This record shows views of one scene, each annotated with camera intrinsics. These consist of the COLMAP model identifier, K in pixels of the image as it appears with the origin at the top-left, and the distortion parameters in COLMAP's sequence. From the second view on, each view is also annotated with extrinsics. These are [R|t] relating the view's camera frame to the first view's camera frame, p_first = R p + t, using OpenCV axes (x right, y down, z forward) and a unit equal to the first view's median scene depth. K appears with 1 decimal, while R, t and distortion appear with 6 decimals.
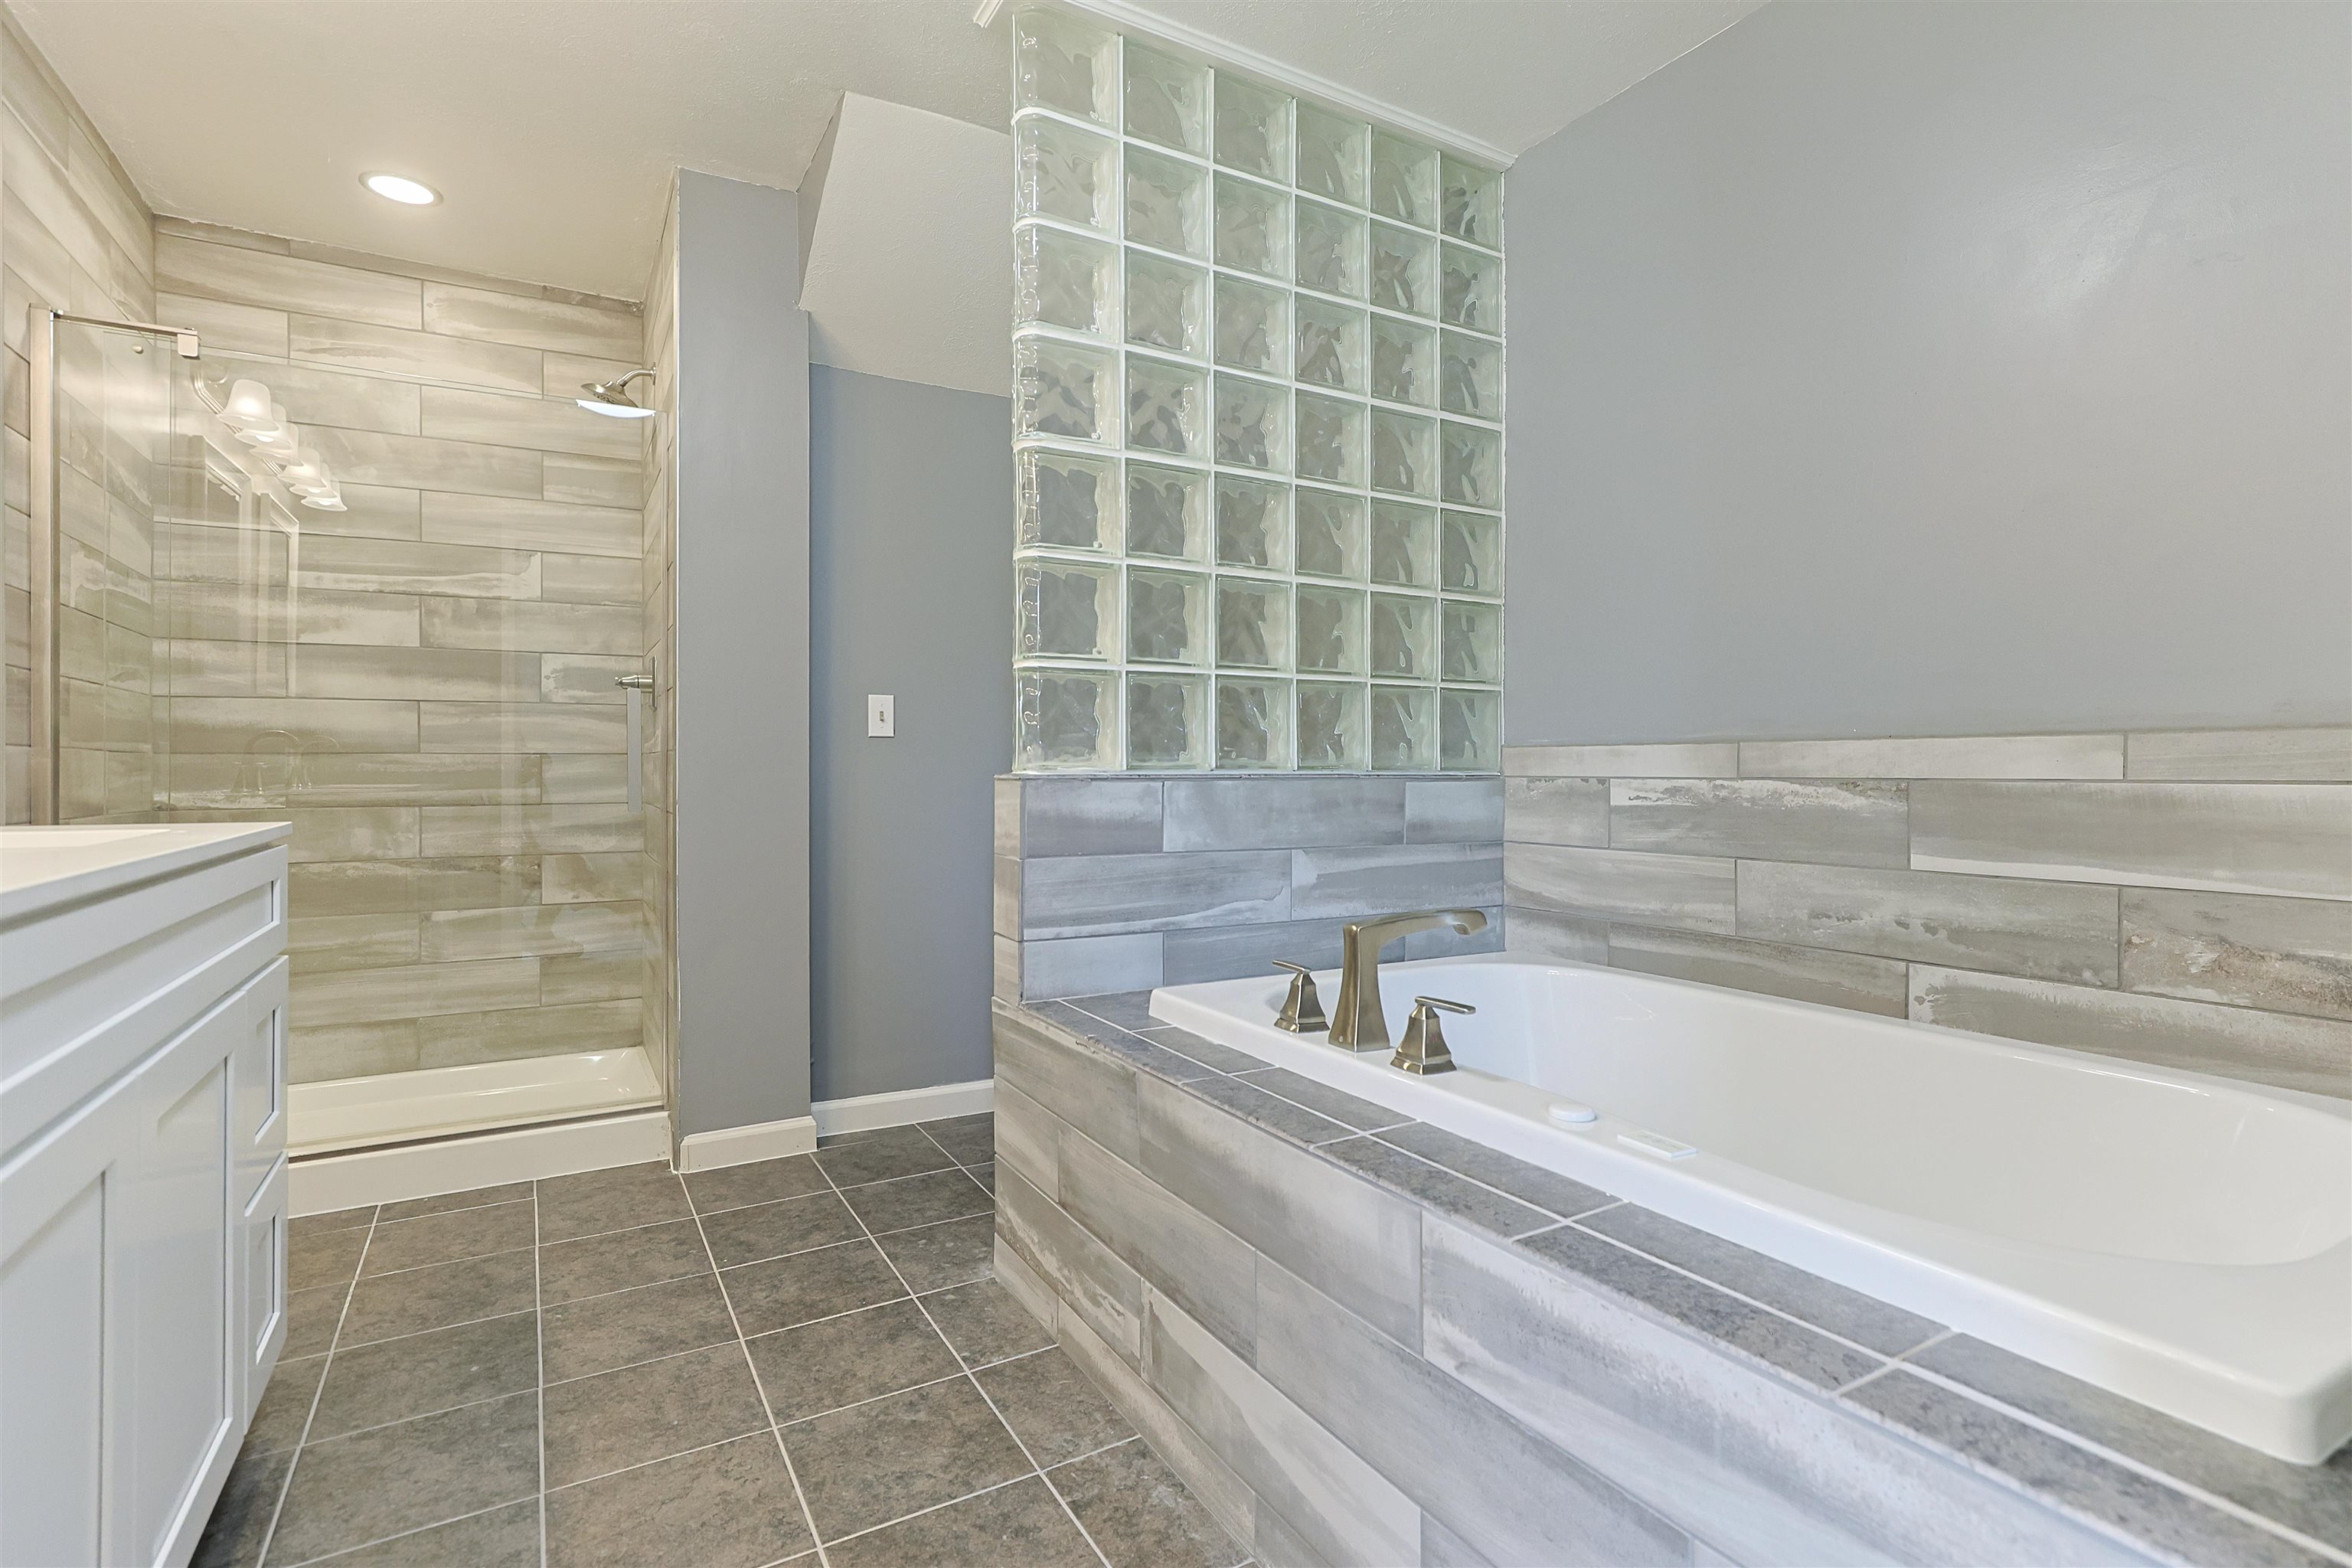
lens RADIAL K [[1156.1, 0, 1184.9], [0, 1156.1, 776.3], [0, 0, 1]] dist [-0.013267, 0.010730]
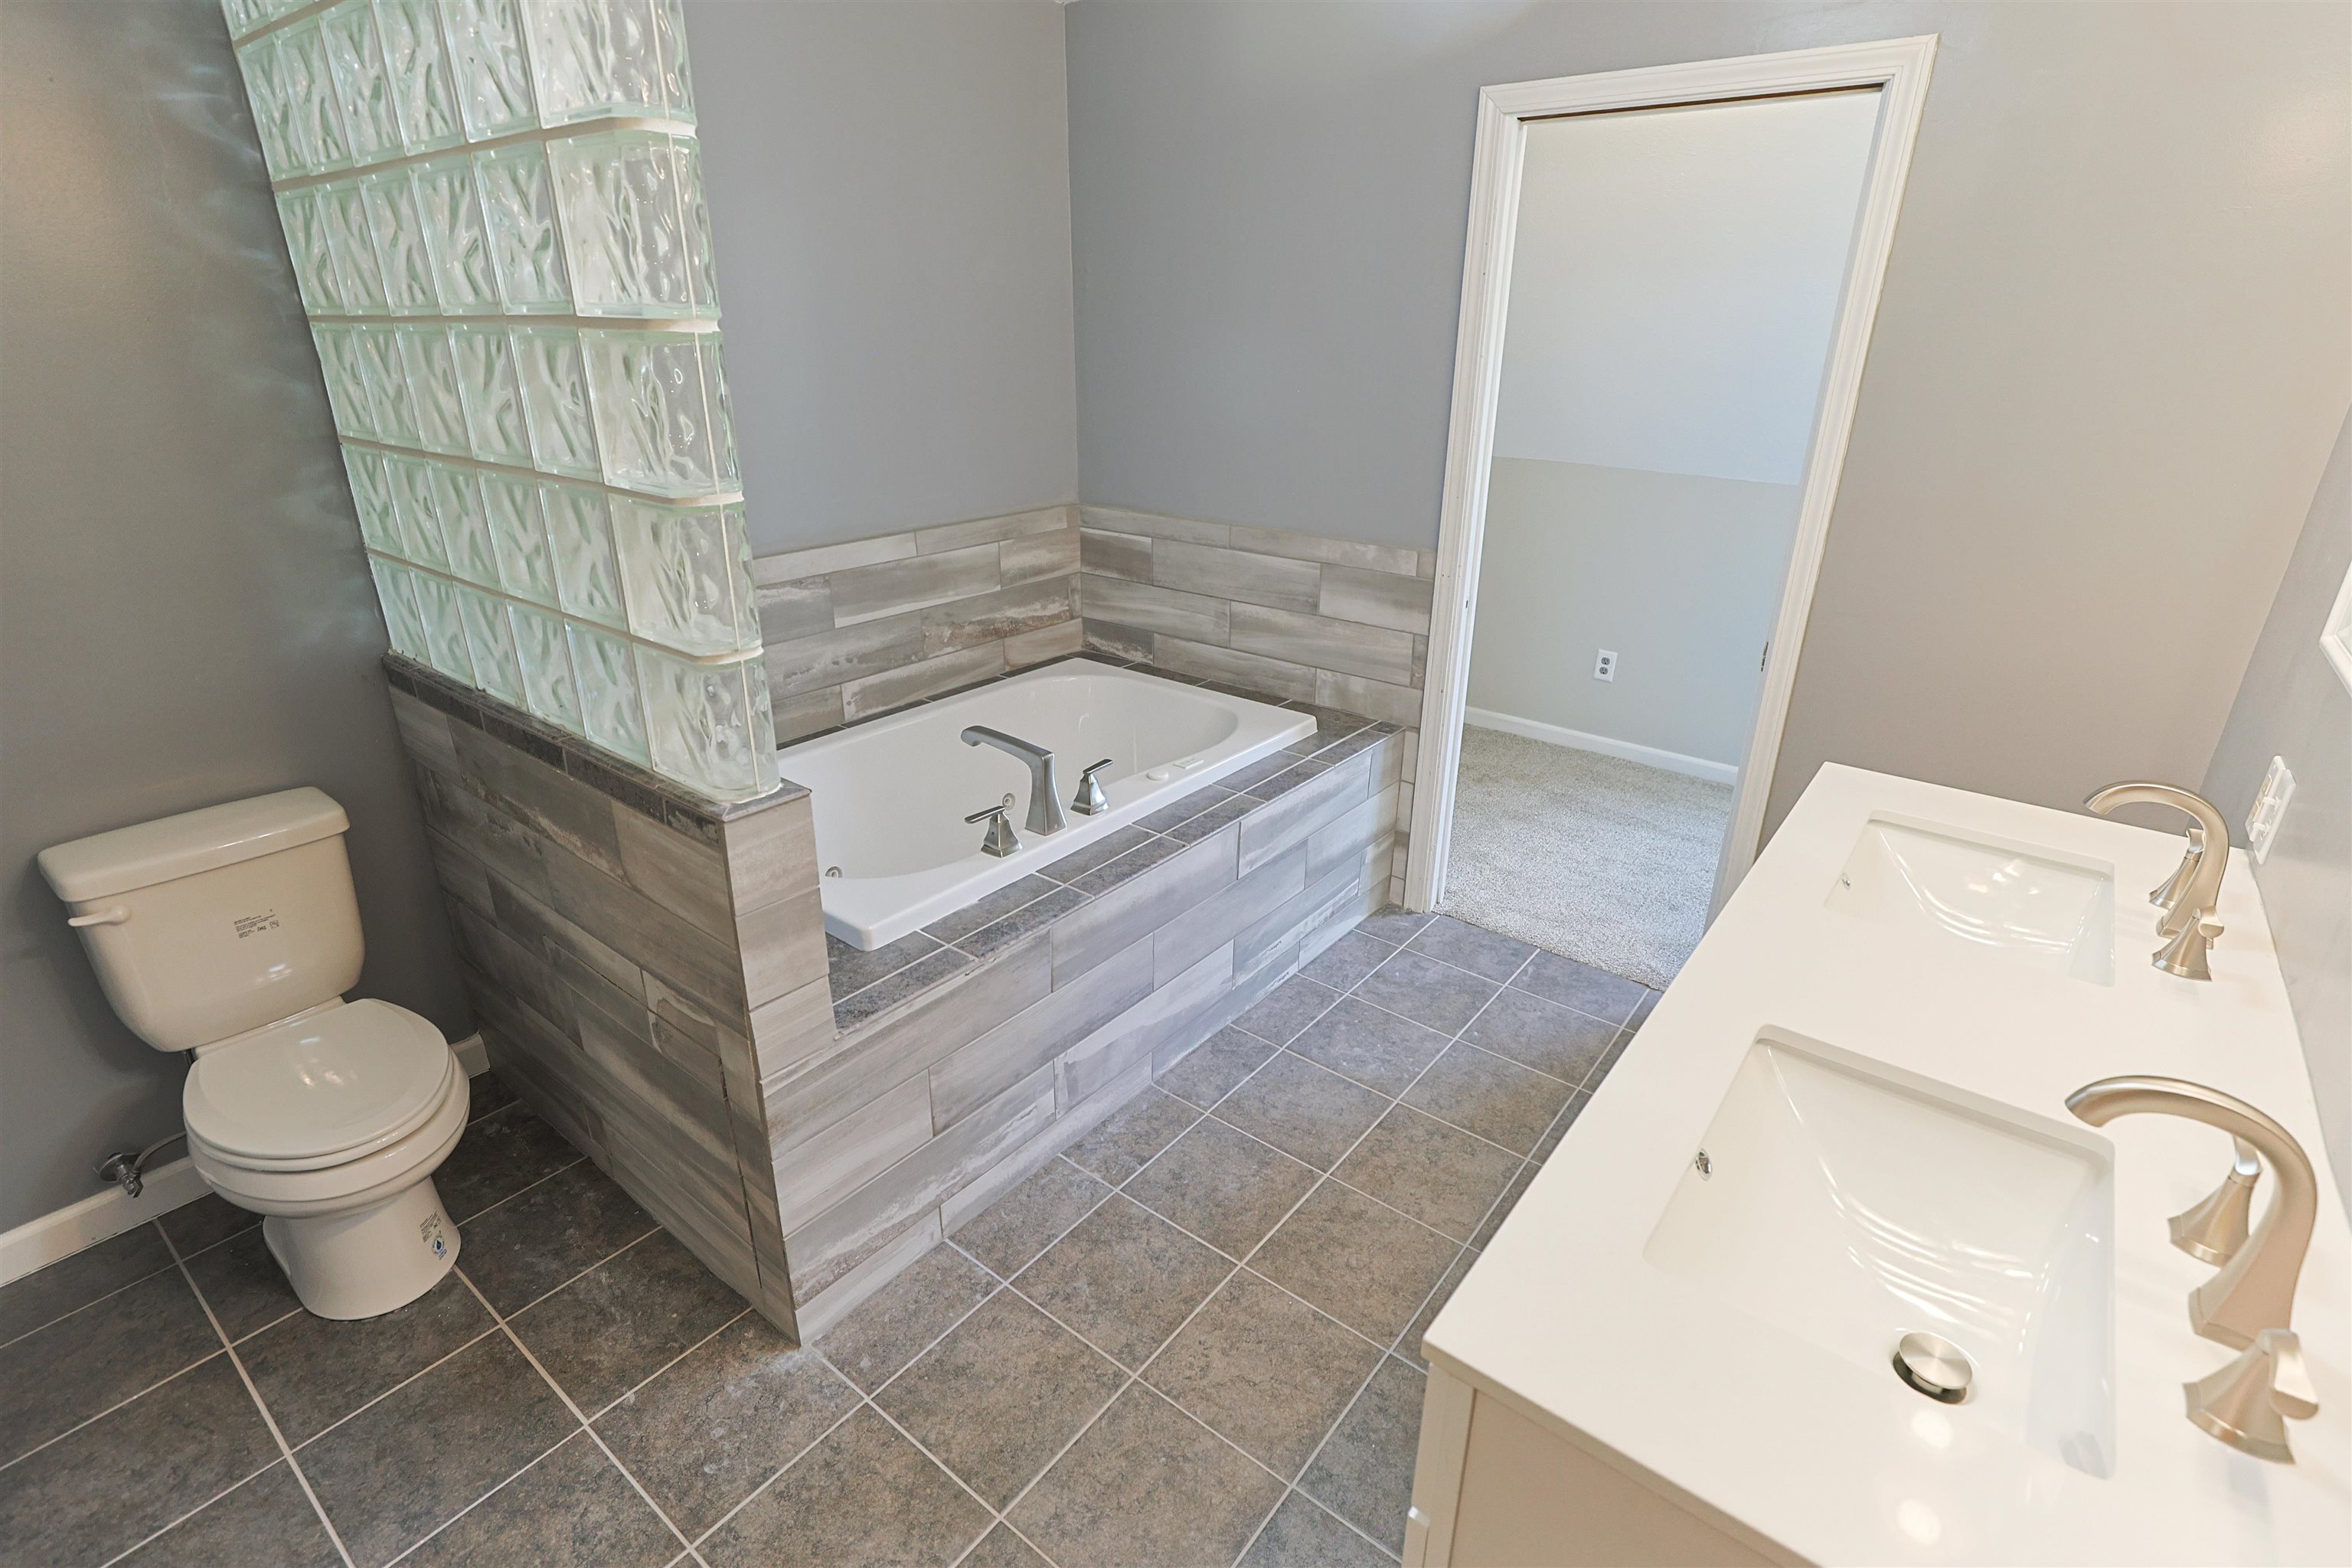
lens RADIAL K [[1156.1, 0, 1180.3], [0, 1156.1, 788.2], [0, 0, 1]] dist [-0.013267, 0.010730]
pose [[-0.387724, -0.359875, 0.848623, -1.094744], [-0.011153, 0.922403, 0.386068, -0.371256], [-0.921708, 0.140223, -0.361651, 1.269937]]
